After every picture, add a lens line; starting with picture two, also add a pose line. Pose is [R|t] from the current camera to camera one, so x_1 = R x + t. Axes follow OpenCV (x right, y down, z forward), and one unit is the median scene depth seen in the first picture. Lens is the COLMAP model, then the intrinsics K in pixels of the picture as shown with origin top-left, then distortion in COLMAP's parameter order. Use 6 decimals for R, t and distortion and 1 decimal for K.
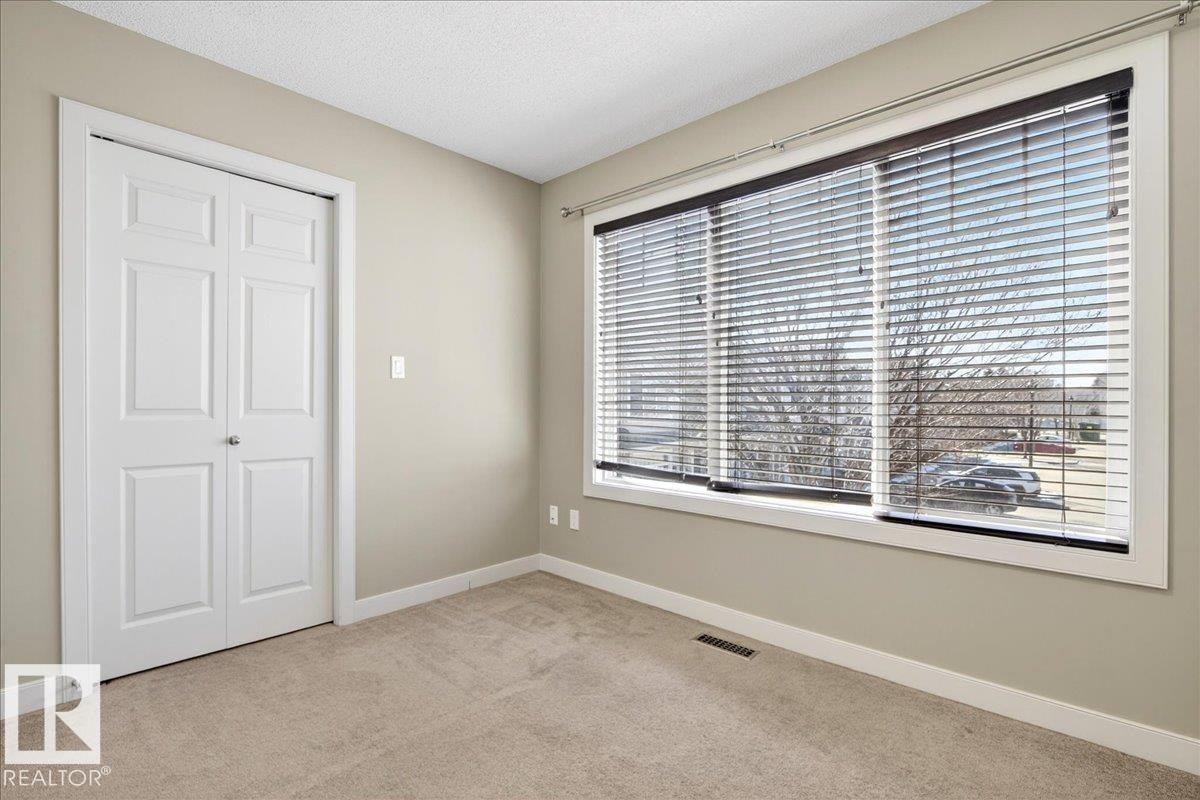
lens RADIAL K [[570.7, 0, 606.2], [0, 570.7, 394.2], [0, 0, 1]] dist [-0.000987, -0.000479]
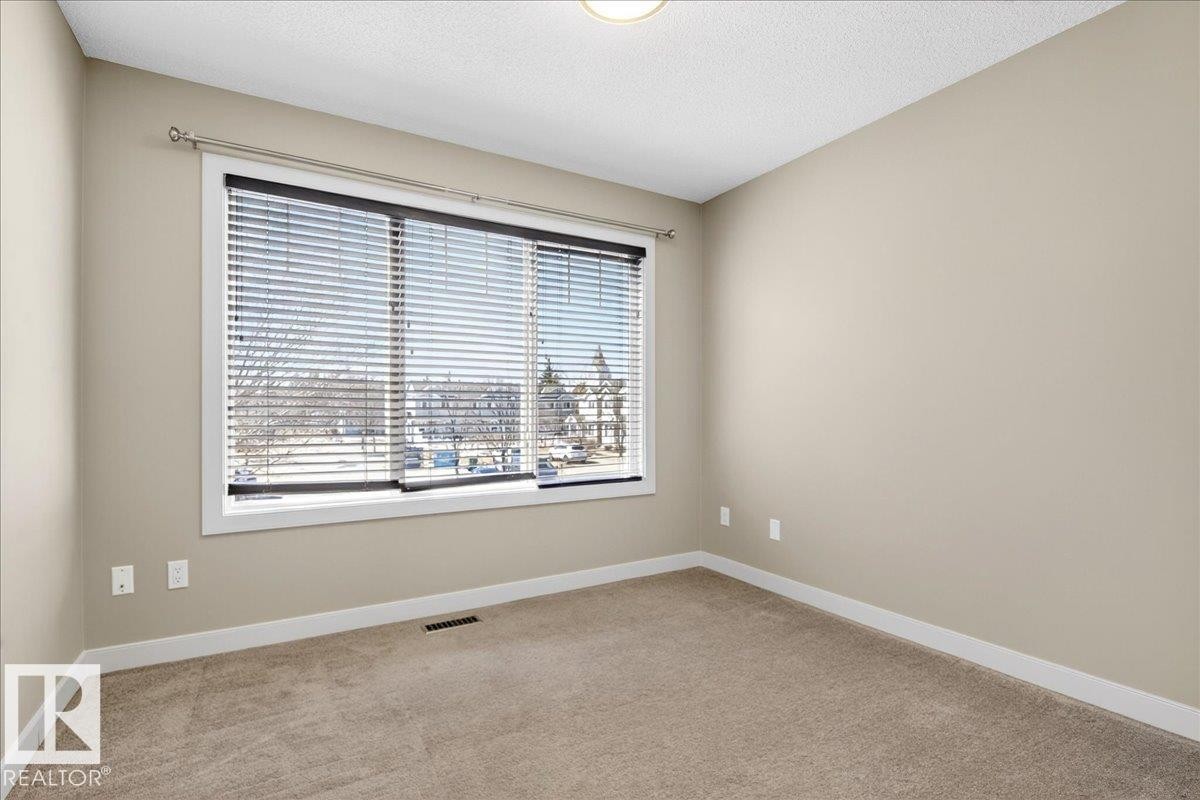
lens RADIAL K [[541.1, 0, 600.0], [0, 541.1, 400.0], [0, 0, 1]] dist [0.000770, -0.000151]
pose [[0.288740, 0.014193, 0.957302, -0.681666], [-0.013365, 0.999852, -0.010793, 0.006379], [-0.957314, -0.009678, 0.288887, 0.385801]]
